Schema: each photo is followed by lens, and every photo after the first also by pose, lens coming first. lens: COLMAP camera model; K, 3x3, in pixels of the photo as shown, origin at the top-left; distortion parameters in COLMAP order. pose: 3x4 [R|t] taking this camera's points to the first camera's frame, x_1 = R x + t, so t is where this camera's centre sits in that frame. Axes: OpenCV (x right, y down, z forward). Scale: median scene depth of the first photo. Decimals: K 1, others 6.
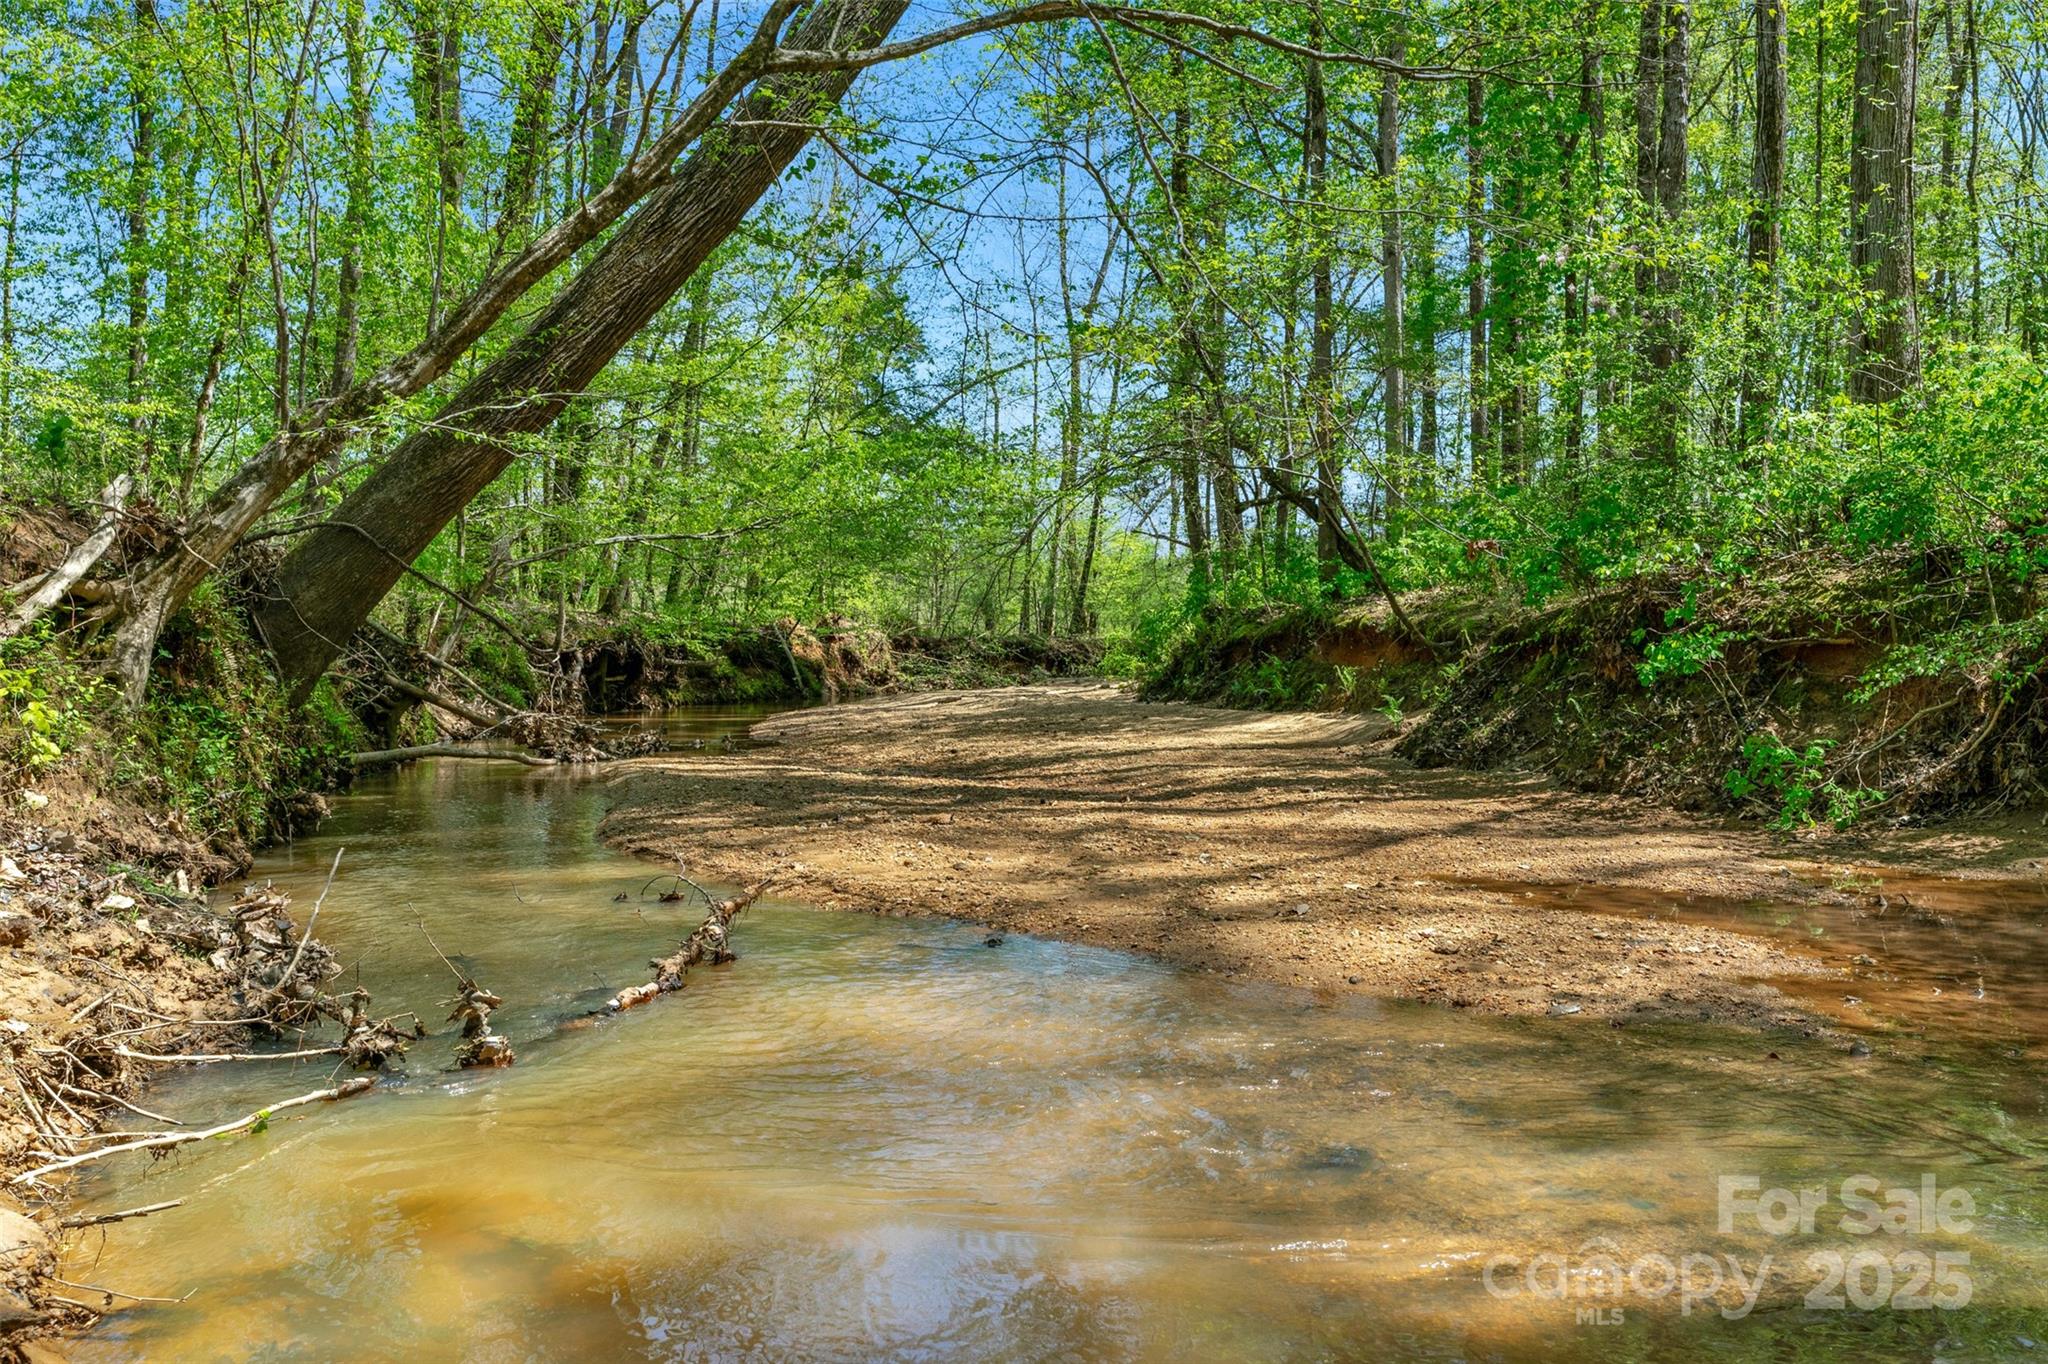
lens RADIAL K [[1661.5, 0, 1024.6], [0, 1661.5, 686.3], [0, 0, 1]] dist [-0.000857, -0.004476]
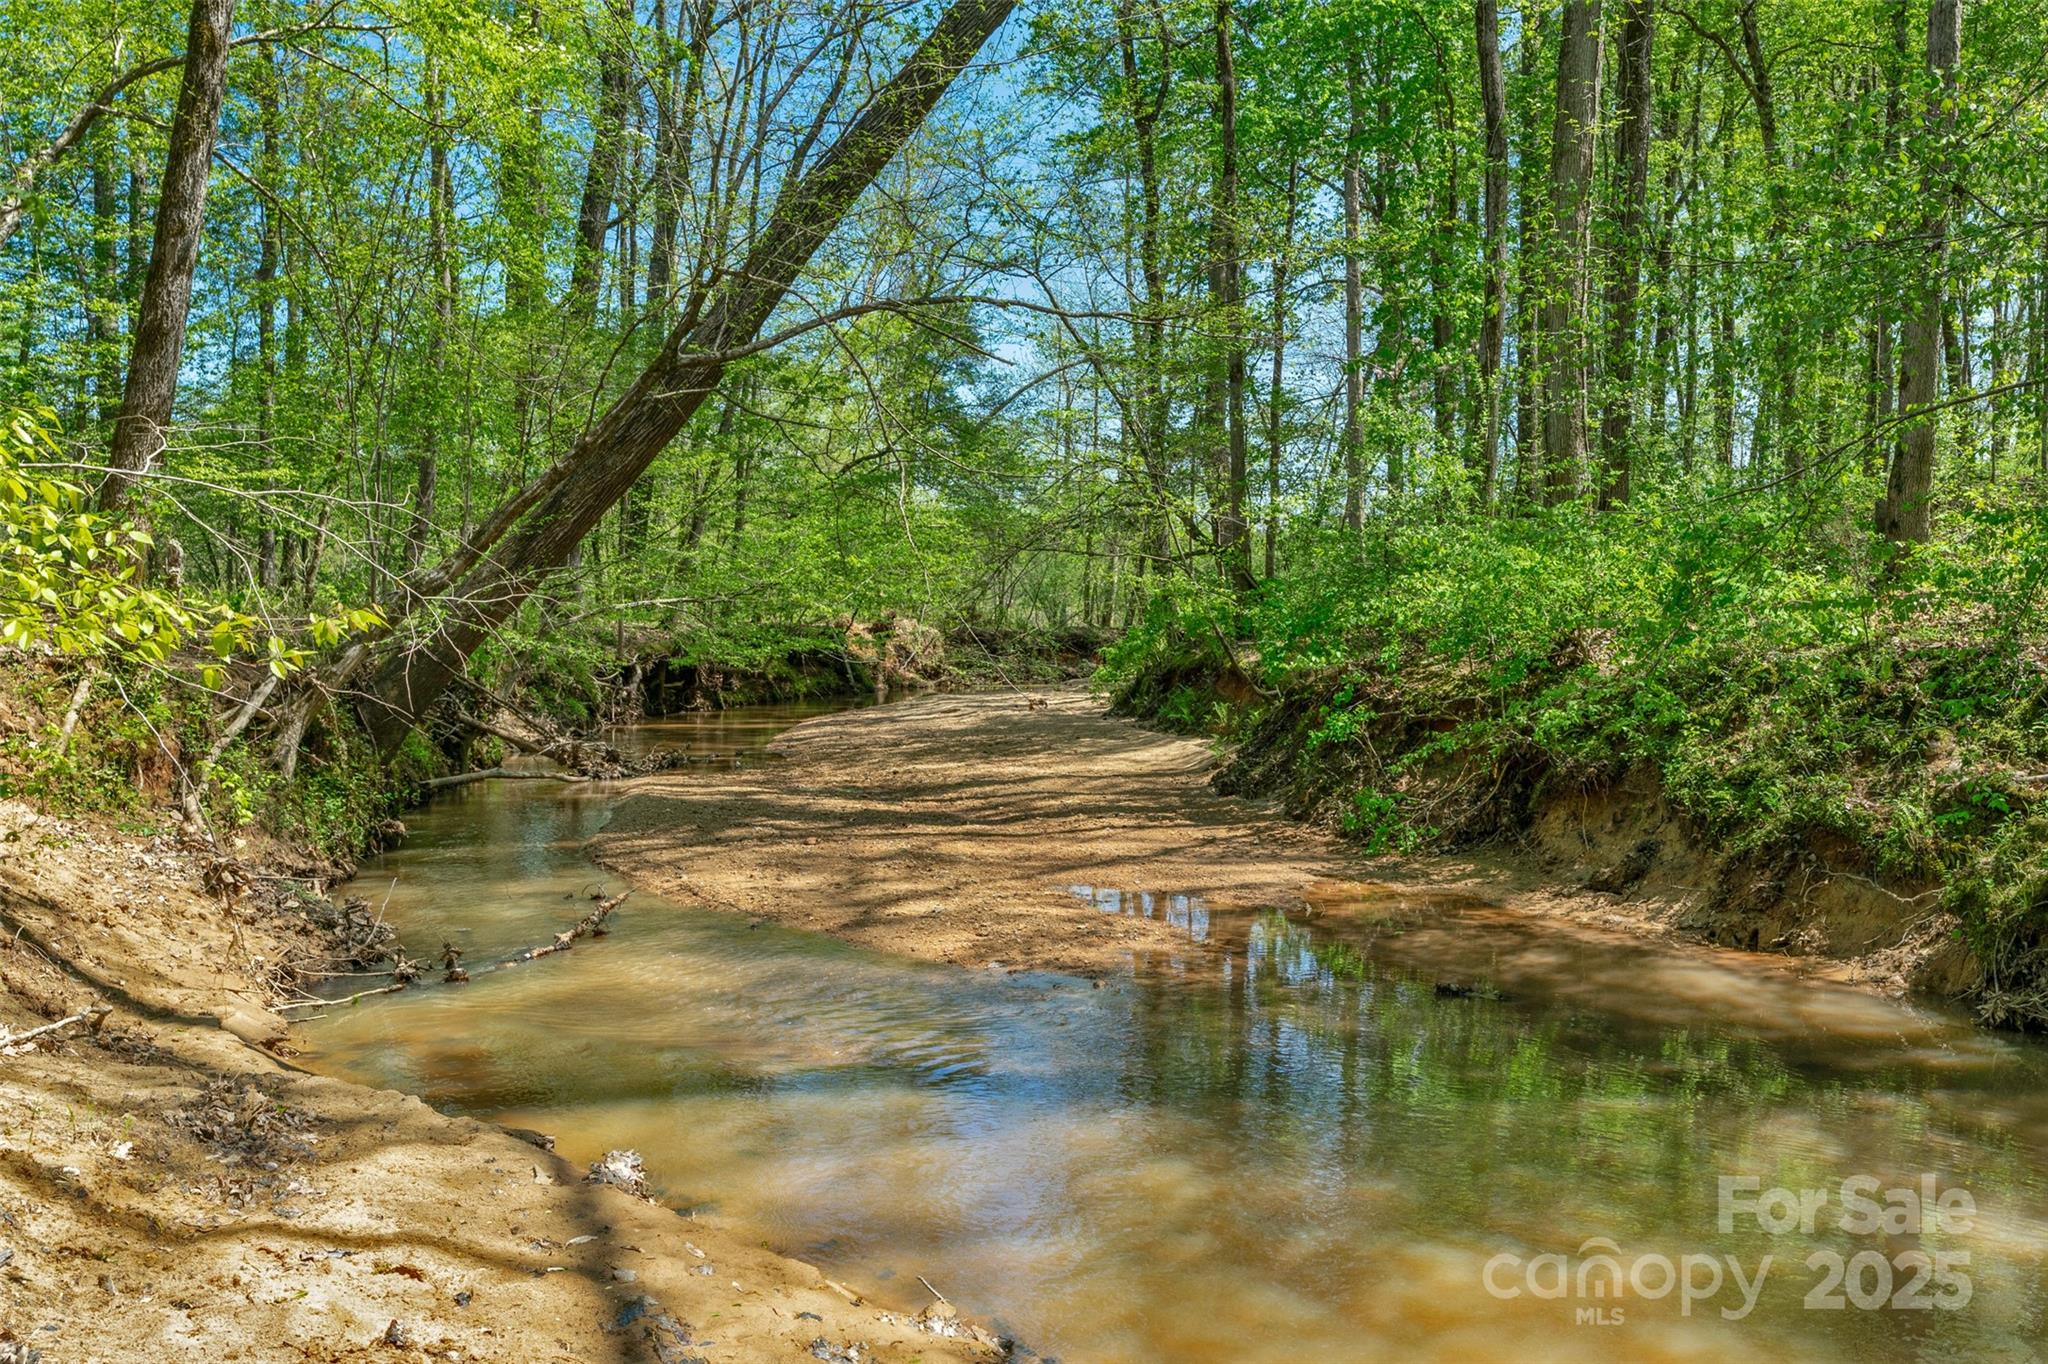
lens RADIAL K [[1763.6, 0, 1023.6], [0, 1763.6, 678.8], [0, 0, 1]] dist [0.012887, -0.004418]
pose [[0.996835, 0.001991, -0.079470, 0.294979], [-0.000558, 0.999837, 0.018046, -0.103869], [0.079493, -0.017945, 0.996674, -0.610997]]
